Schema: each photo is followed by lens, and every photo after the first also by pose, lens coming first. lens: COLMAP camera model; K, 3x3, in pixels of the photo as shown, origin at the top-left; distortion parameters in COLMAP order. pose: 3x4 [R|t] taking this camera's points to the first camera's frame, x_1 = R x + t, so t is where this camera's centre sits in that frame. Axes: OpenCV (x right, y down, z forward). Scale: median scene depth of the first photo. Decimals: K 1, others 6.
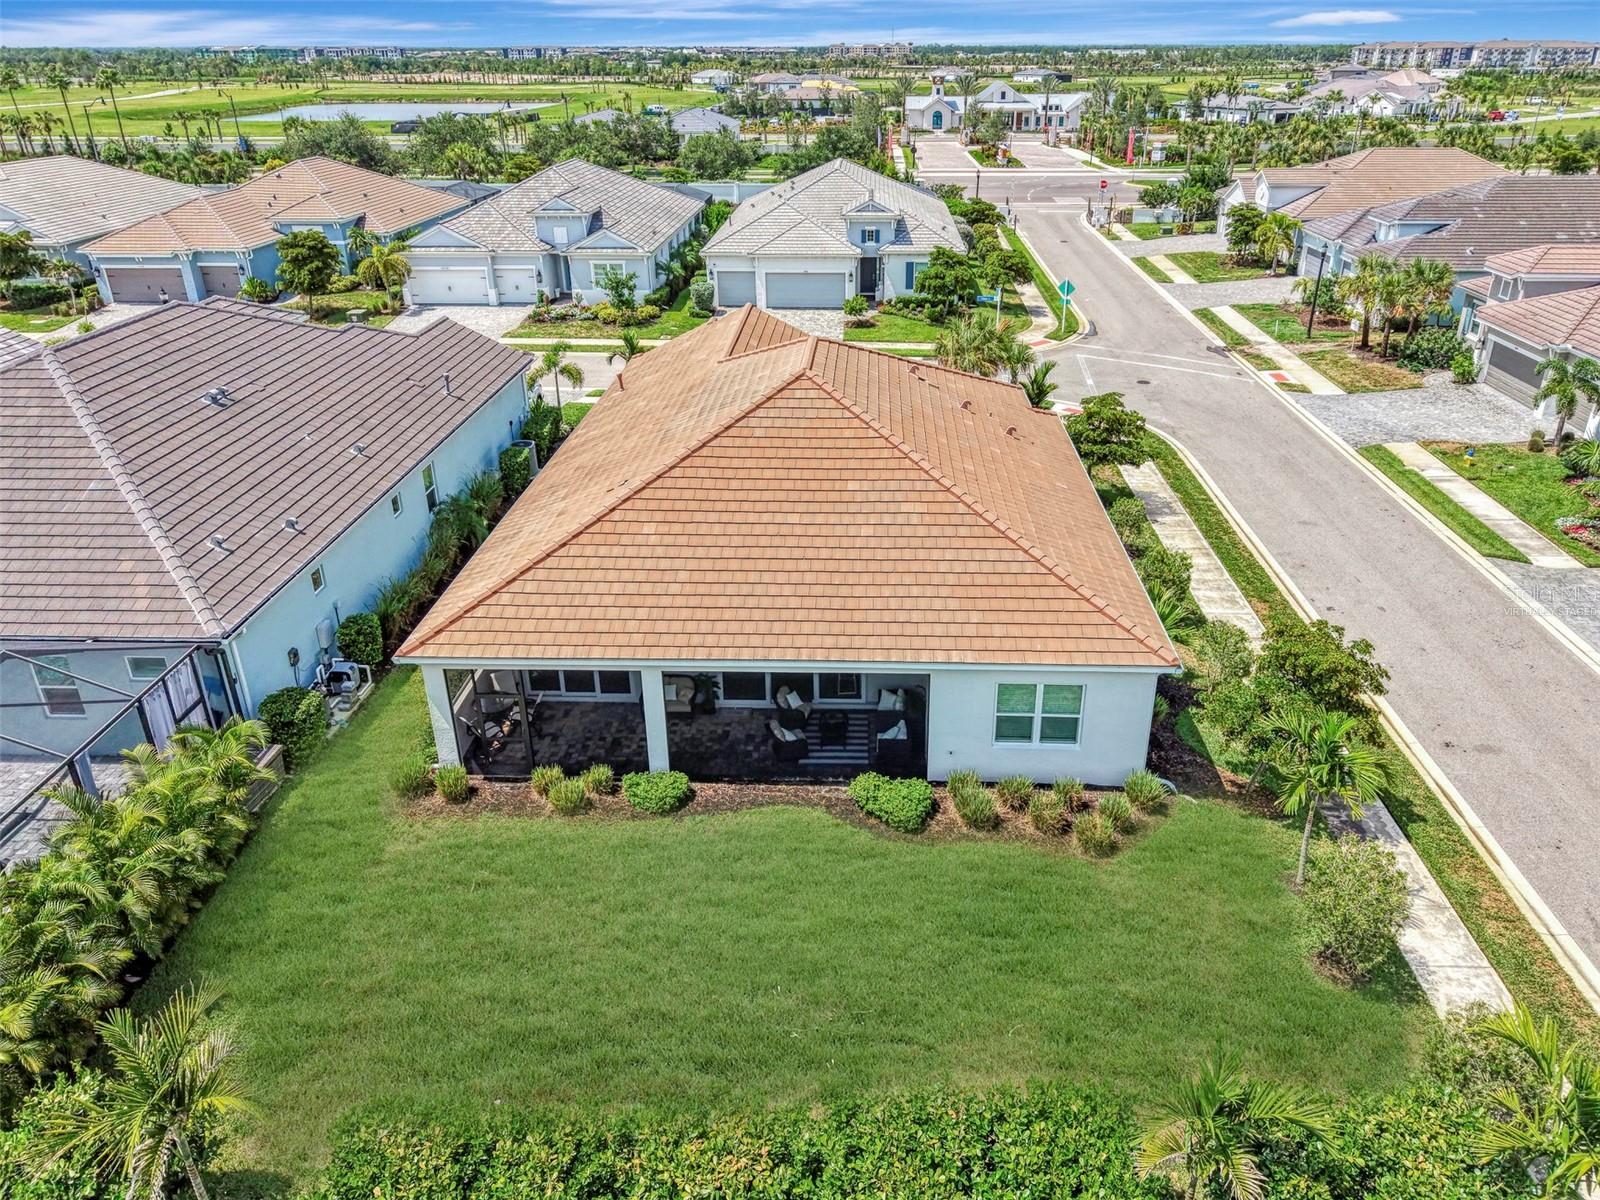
lens RADIAL K [[1086.4, 0, 824.4], [0, 1086.4, 605.9], [0, 0, 1]] dist [0.012390, -0.002973]
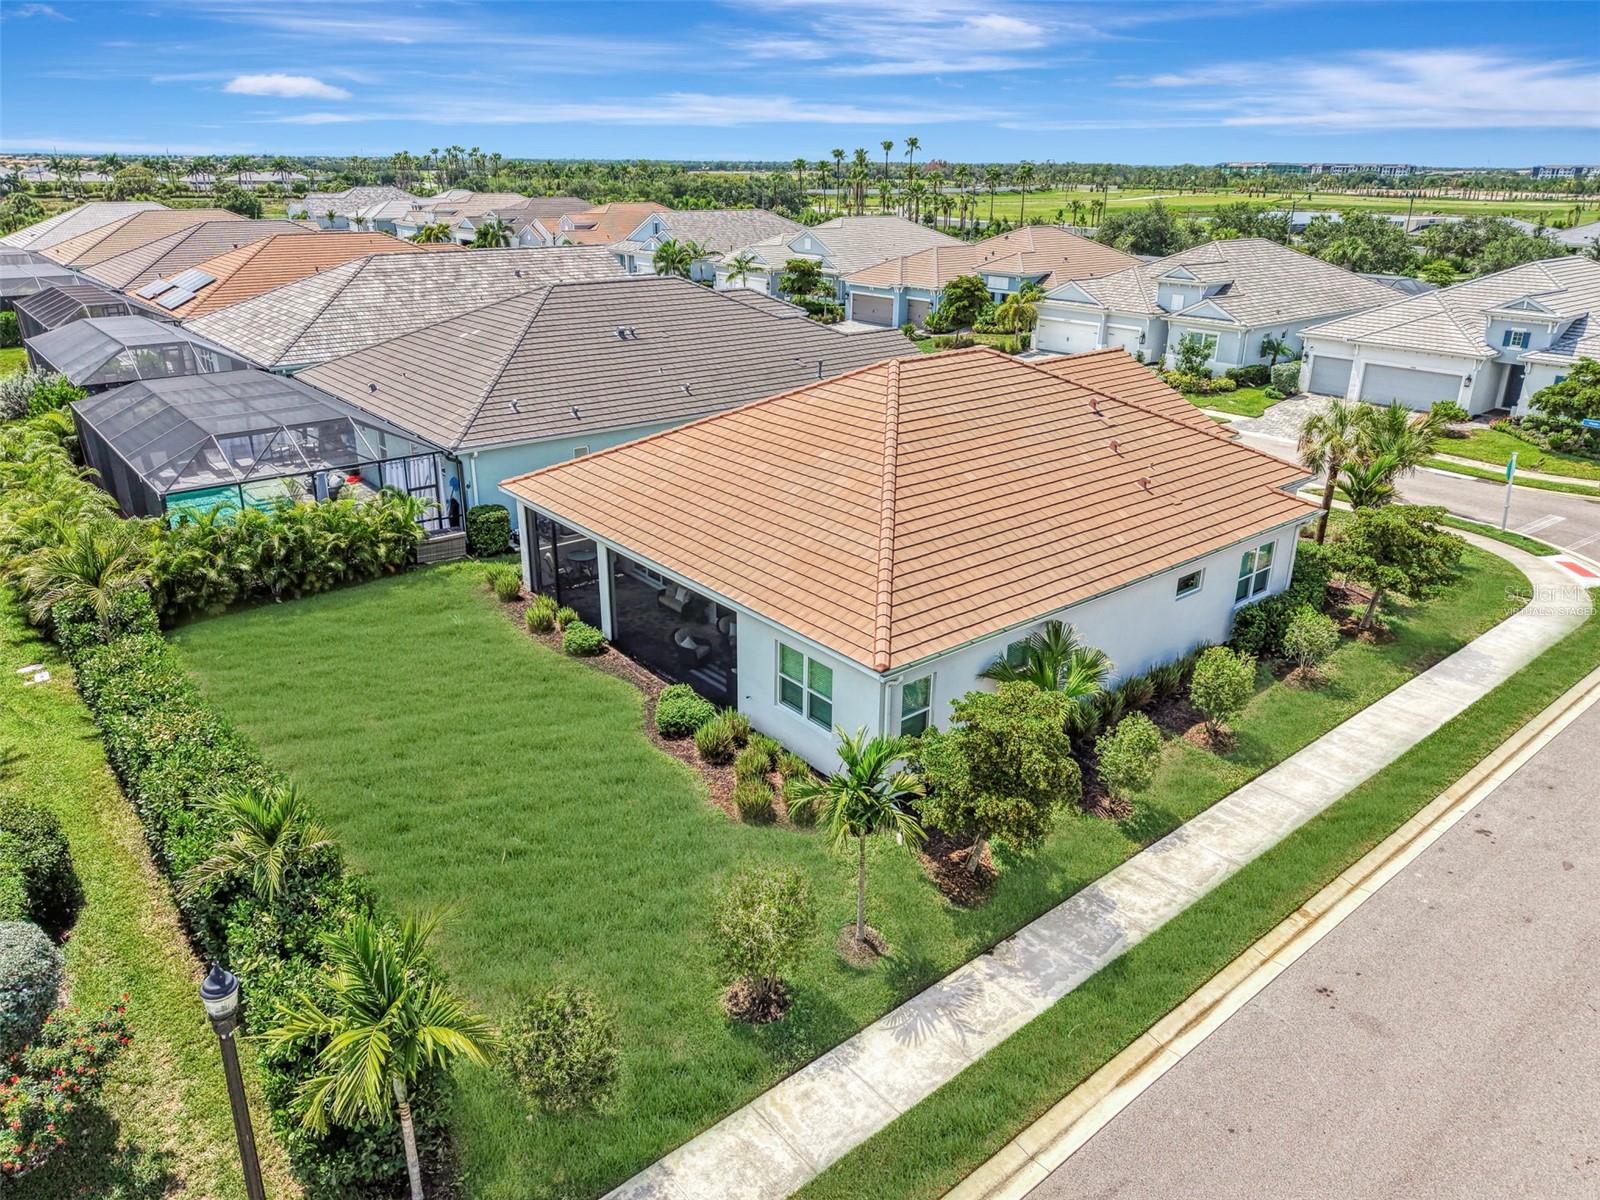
lens RADIAL K [[1070.5, 0, 800.0], [0, 1070.5, 600.0], [0, 0, 1]] dist [0.061234, -0.067580]
pose [[0.666444, 0.290560, -0.686606, 0.372969], [-0.353783, 0.933891, 0.051812, -0.010385], [0.656270, 0.208380, 0.725181, 0.119277]]
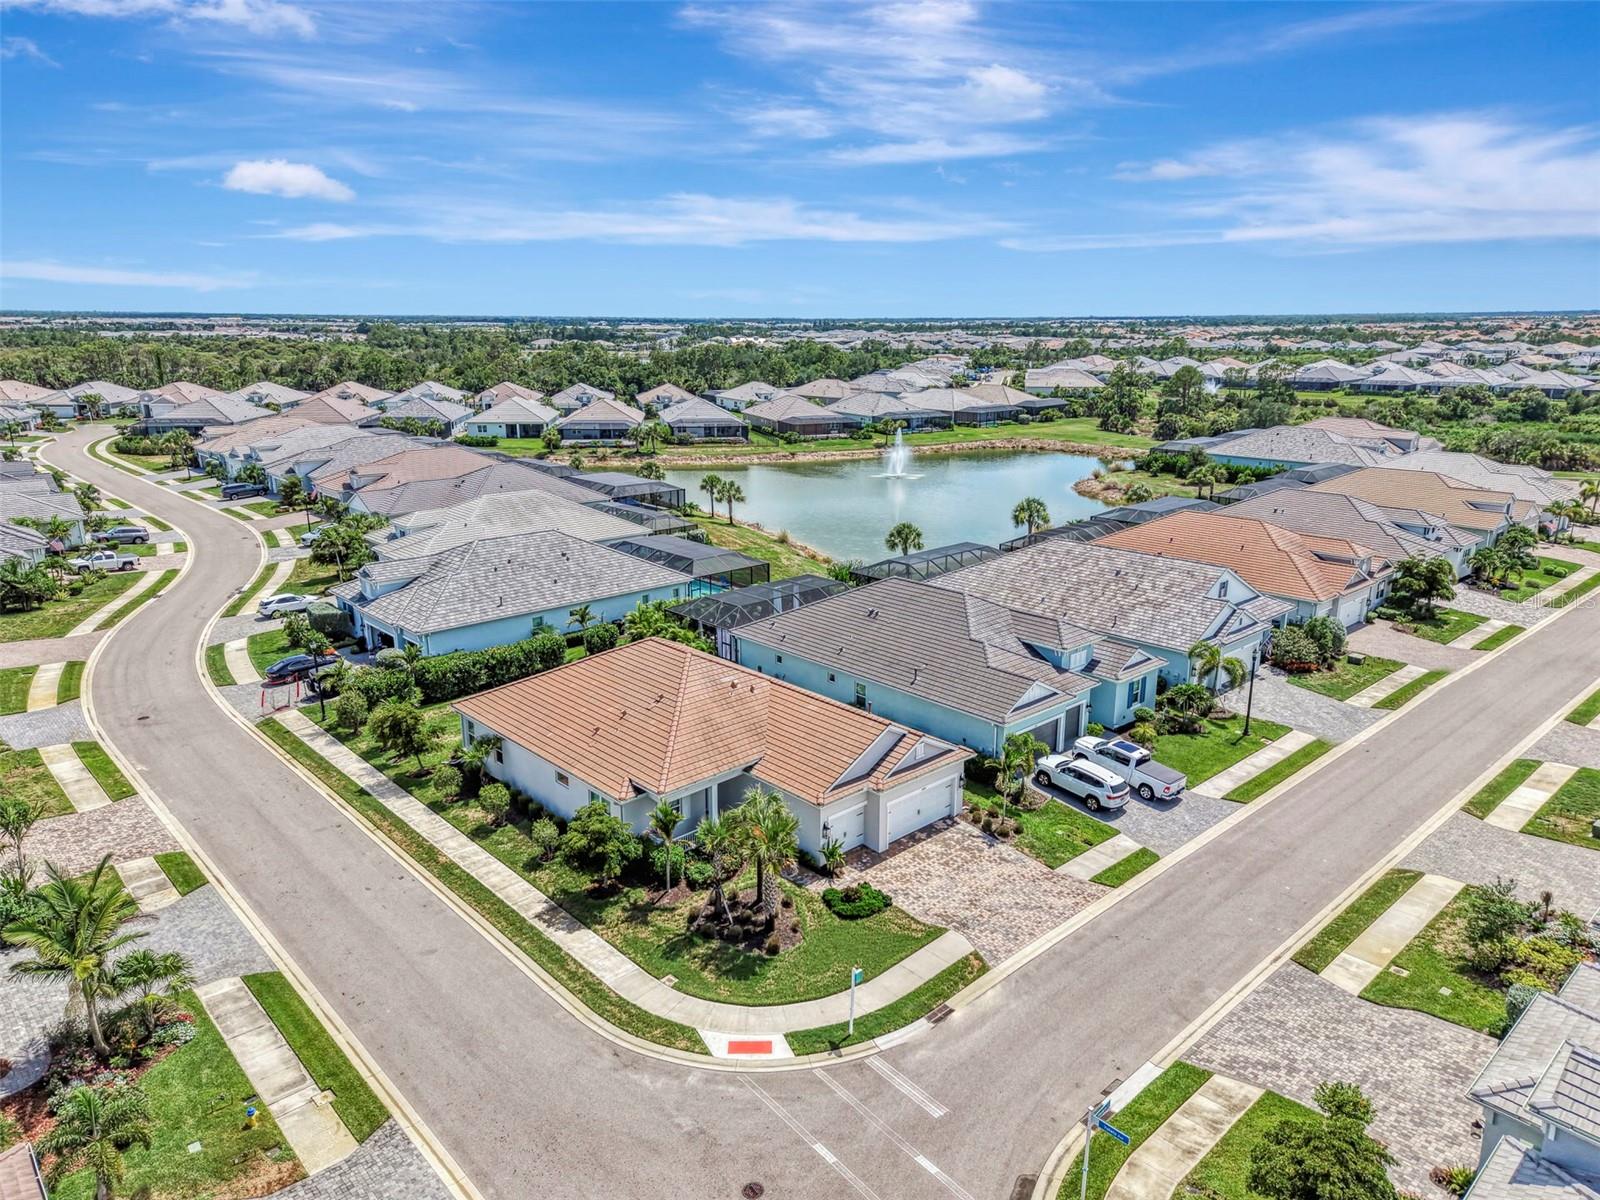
lens RADIAL K [[1063.0, 0, 800.0], [0, 1063.0, 600.0], [0, 0, 1]] dist [0.134004, -0.120114]
pose [[-0.707285, 0.185373, -0.682191, 0.639852], [-0.325018, 0.771697, 0.546669, -0.811947], [0.627783, 0.608375, -0.485560, 1.146714]]
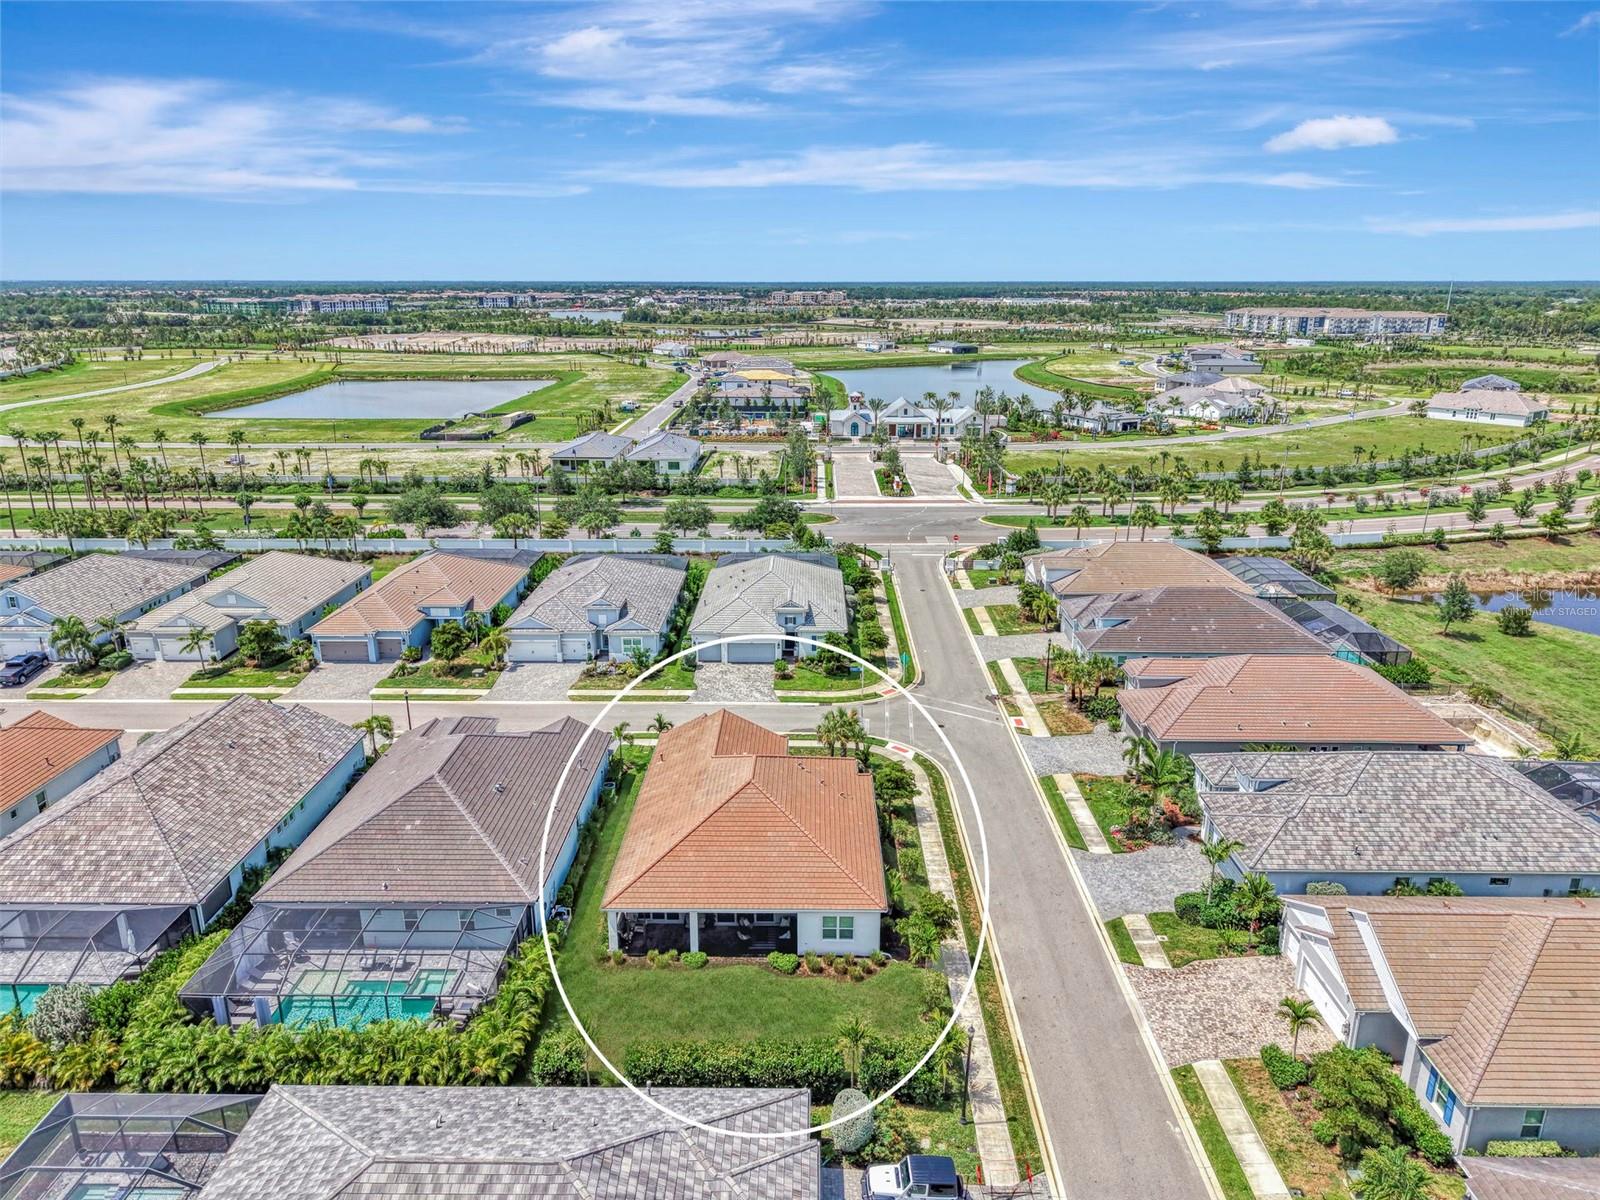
lens RADIAL K [[1070.5, 0, 800.0], [0, 1070.5, 600.0], [0, 0, 1]] dist [0.061234, -0.067580]
pose [[0.999537, 0.002105, 0.030358, 0.009370], [0.003411, 0.983569, -0.180500, -0.095837], [-0.030239, 0.180520, 0.983106, -0.772625]]
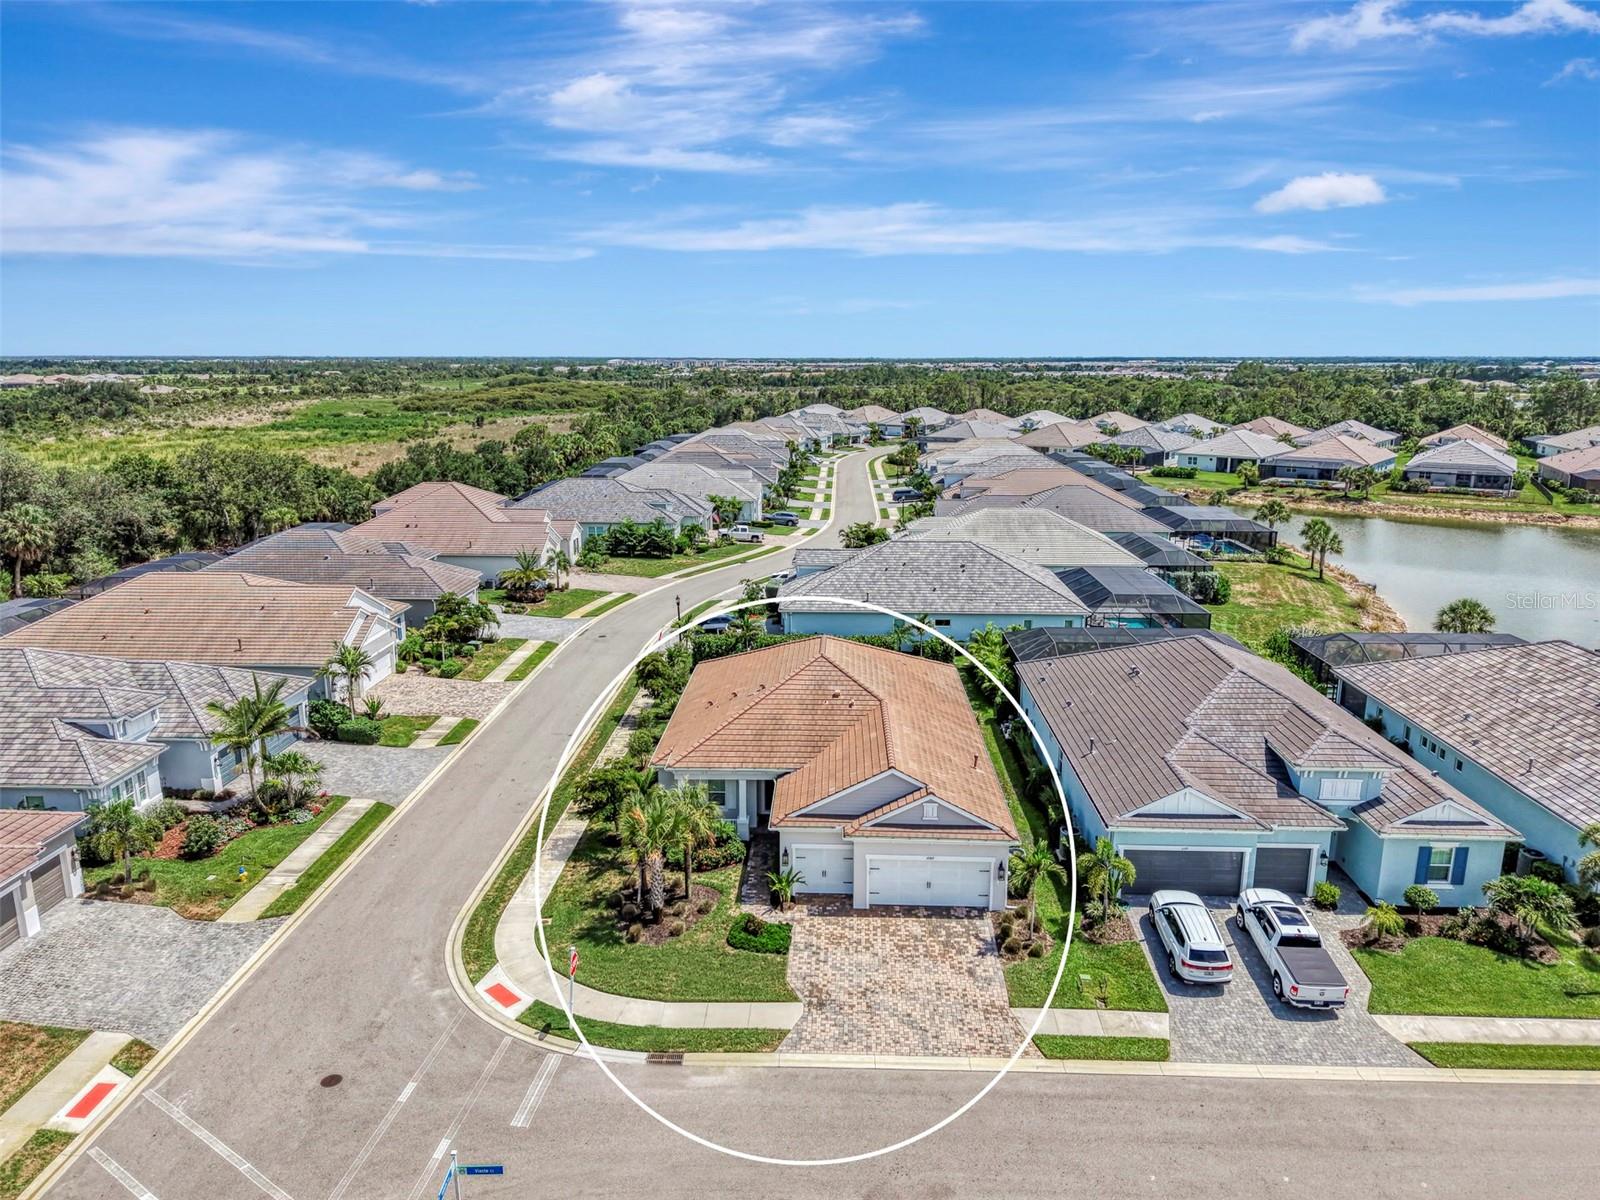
lens RADIAL K [[1070.5, 0, 800.0], [0, 1070.5, 600.0], [0, 0, 1]] dist [0.061234, -0.067580]
pose [[-0.999988, 0.004250, 0.002632, 0.012255], [0.004942, 0.761658, 0.647960, -0.865775], [0.000749, 0.647965, -0.761670, 1.349376]]
